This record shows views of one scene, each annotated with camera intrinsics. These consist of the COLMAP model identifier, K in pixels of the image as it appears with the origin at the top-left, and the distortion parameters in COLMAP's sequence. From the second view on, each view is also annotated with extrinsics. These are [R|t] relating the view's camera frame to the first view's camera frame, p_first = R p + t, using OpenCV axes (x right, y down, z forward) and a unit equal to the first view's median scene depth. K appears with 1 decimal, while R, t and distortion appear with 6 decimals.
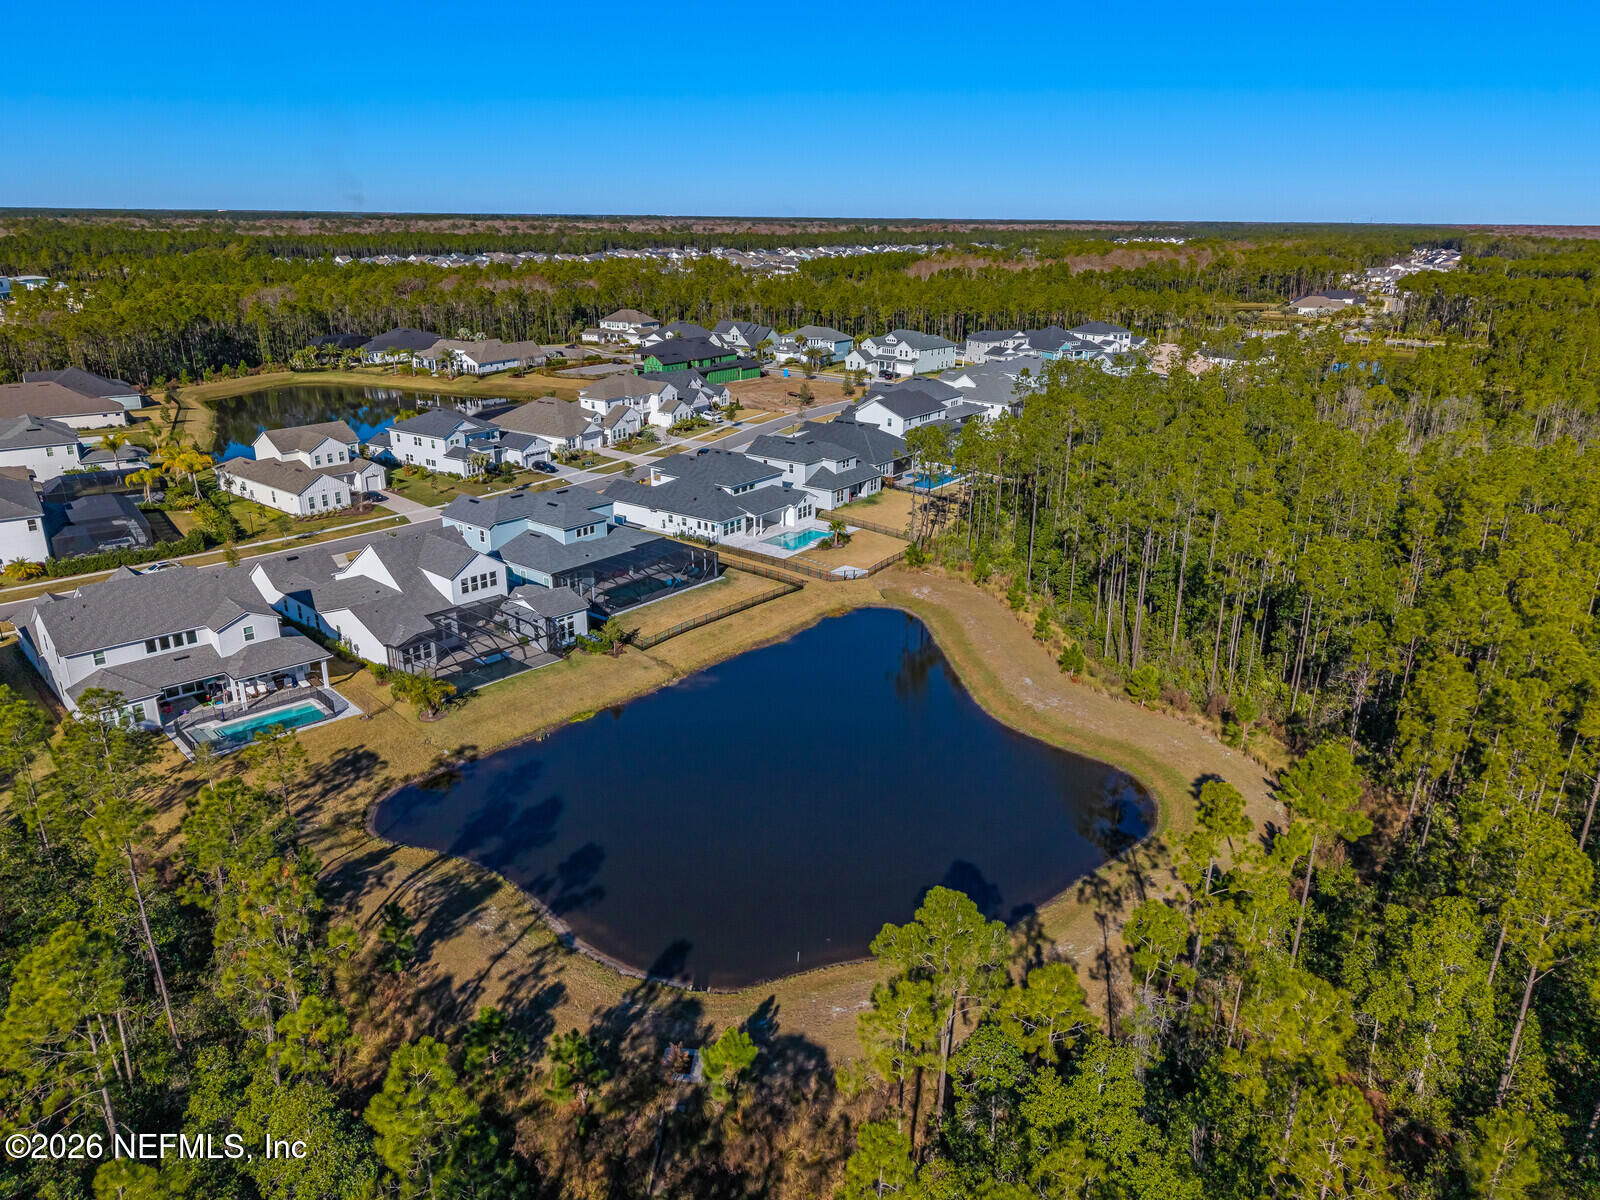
lens RADIAL K [[1100.4, 0, 796.1], [0, 1100.4, 540.9], [0, 0, 1]] dist [0.004738, -0.001313]
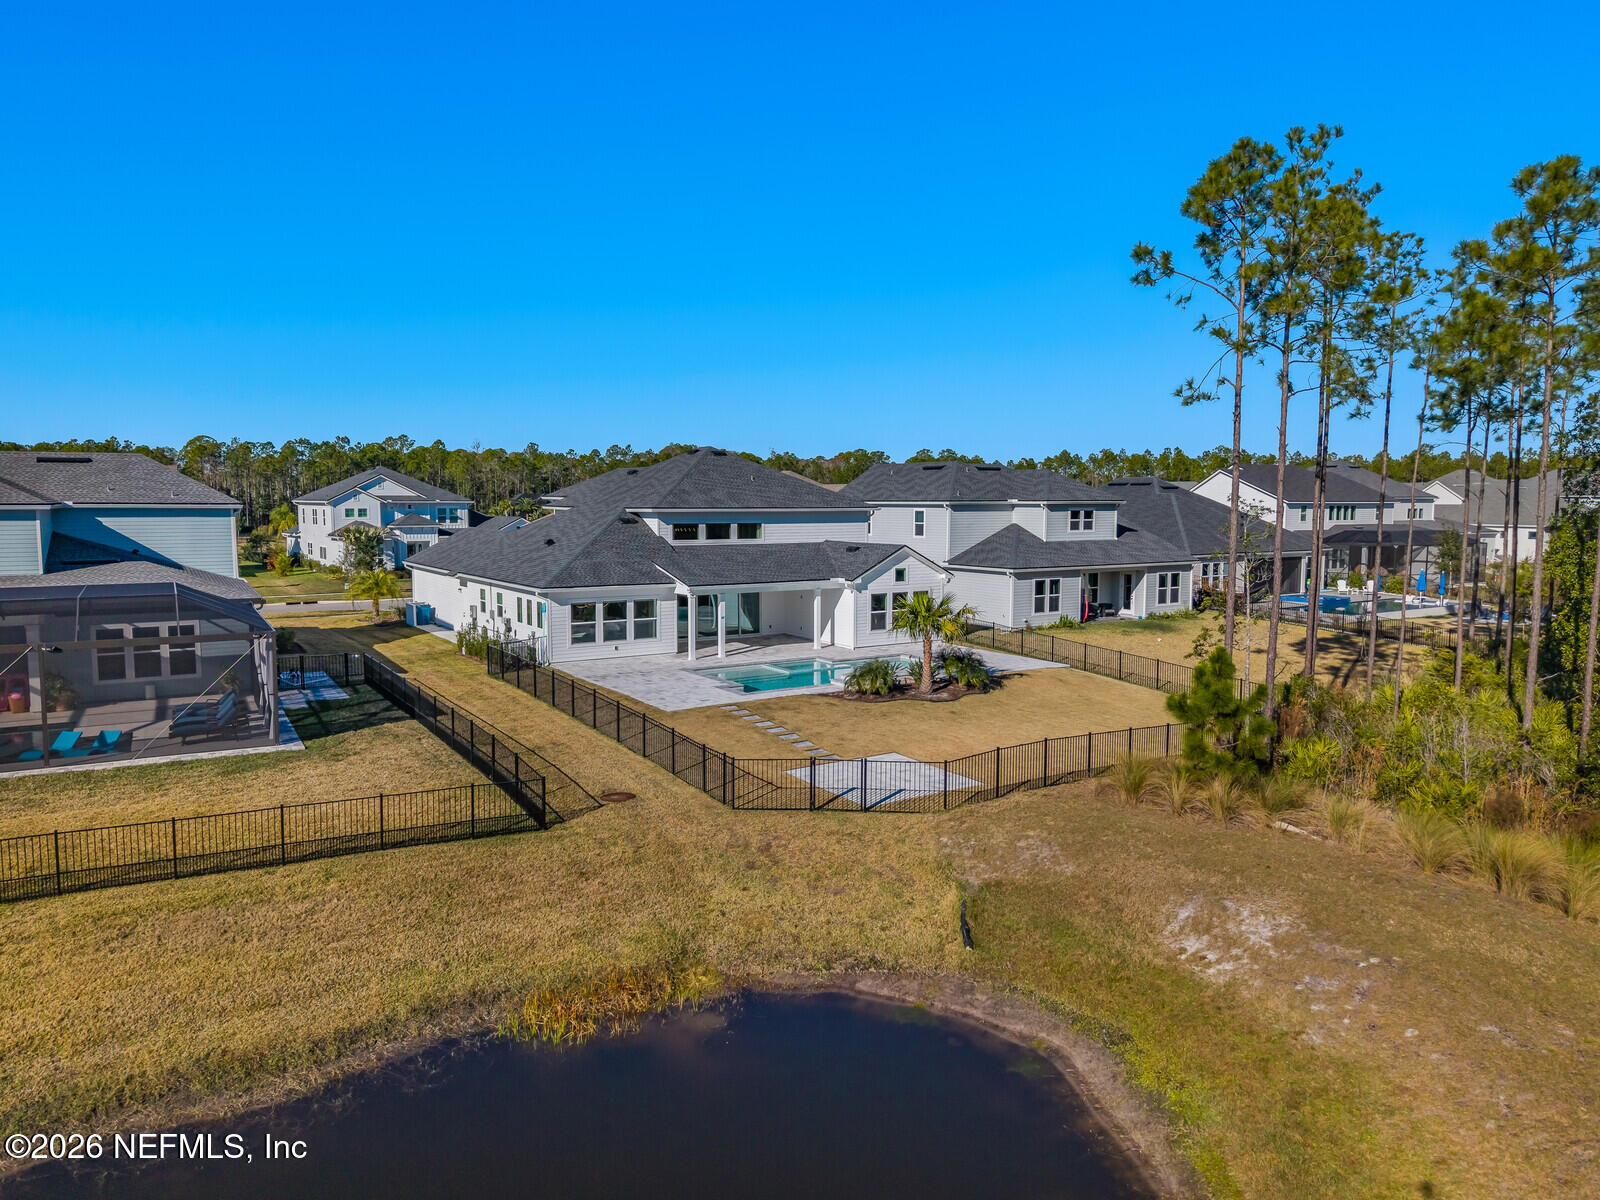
lens RADIAL K [[1100.4, 0, 796.1], [0, 1100.4, 540.9], [0, 0, 1]] dist [0.004738, -0.001313]
pose [[0.934184, 0.005423, -0.356751, 0.097077], [-0.092159, 0.969621, -0.226587, 0.029966], [0.344685, 0.244552, 0.906304, 0.719728]]
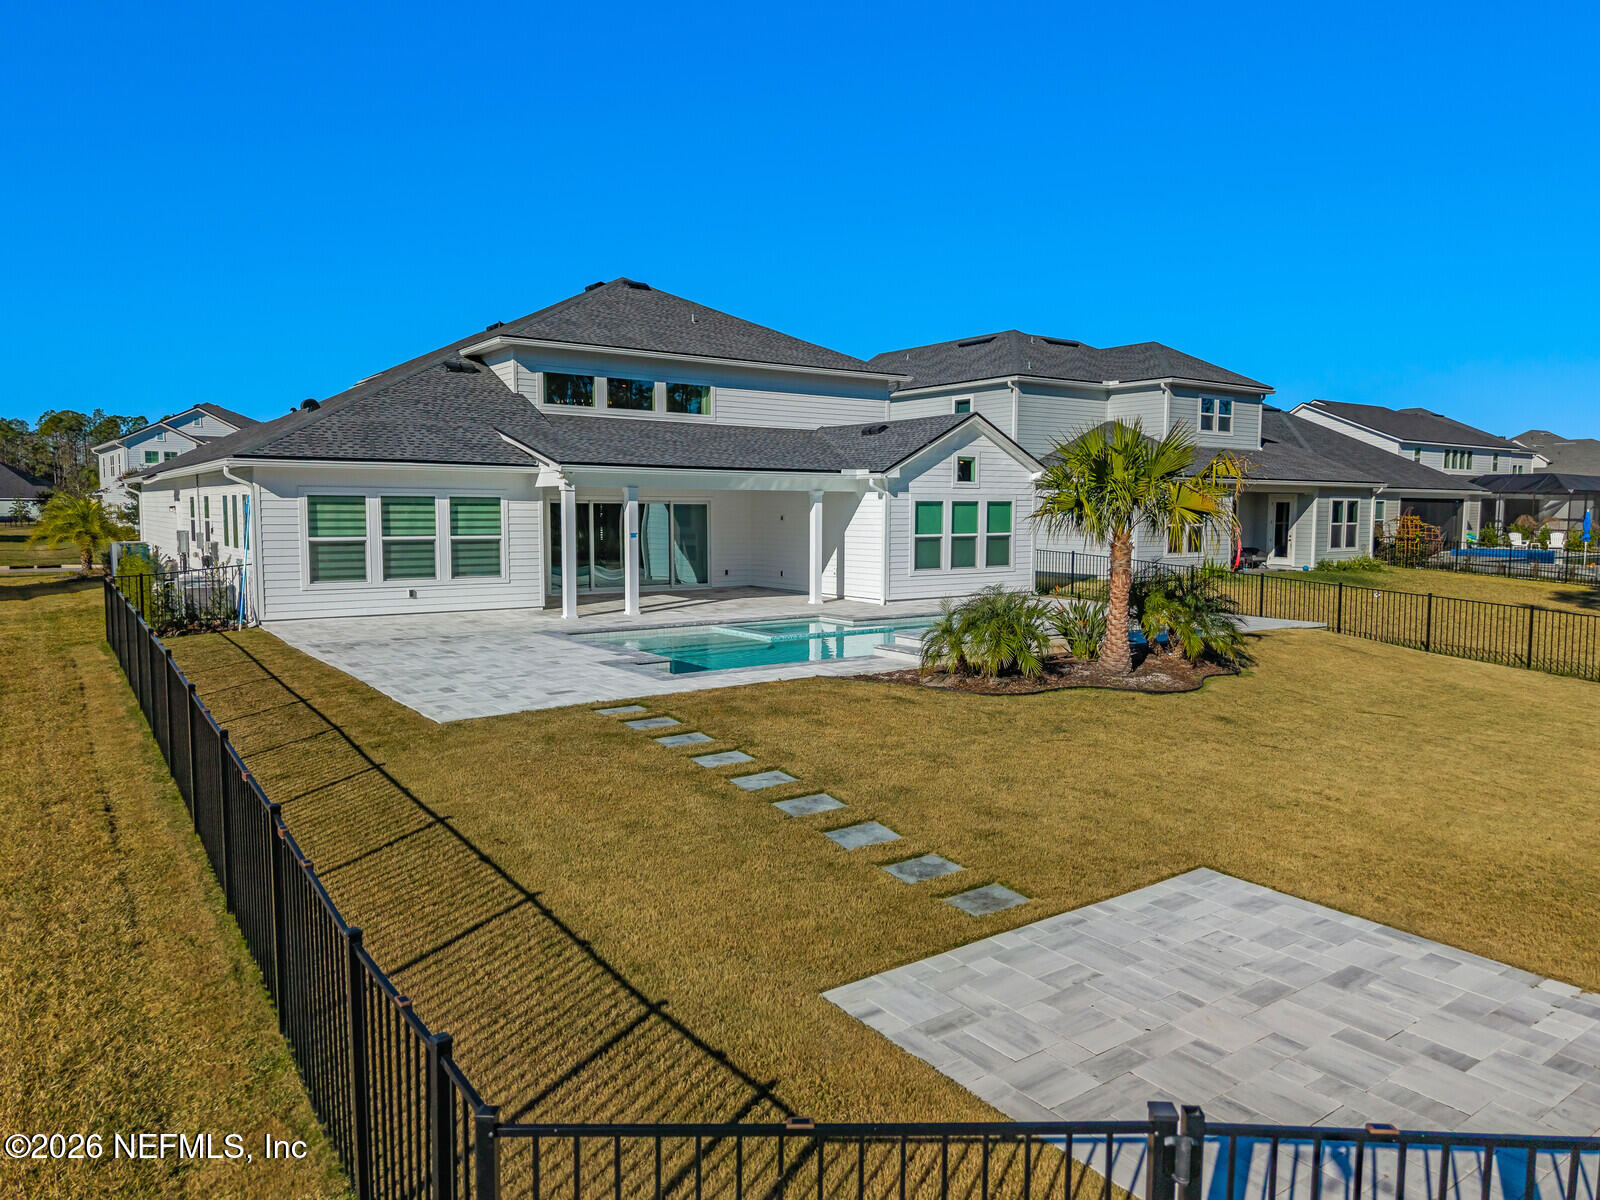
lens RADIAL K [[1114.2, 0, 800.0], [0, 1114.2, 600.0], [0, 0, 1]] dist [-0.005671, -0.001438]
pose [[0.950862, 0.019518, -0.308998, 0.039251], [-0.079960, 0.979635, -0.184177, 0.018879], [0.299111, 0.199834, 0.933059, 0.859014]]
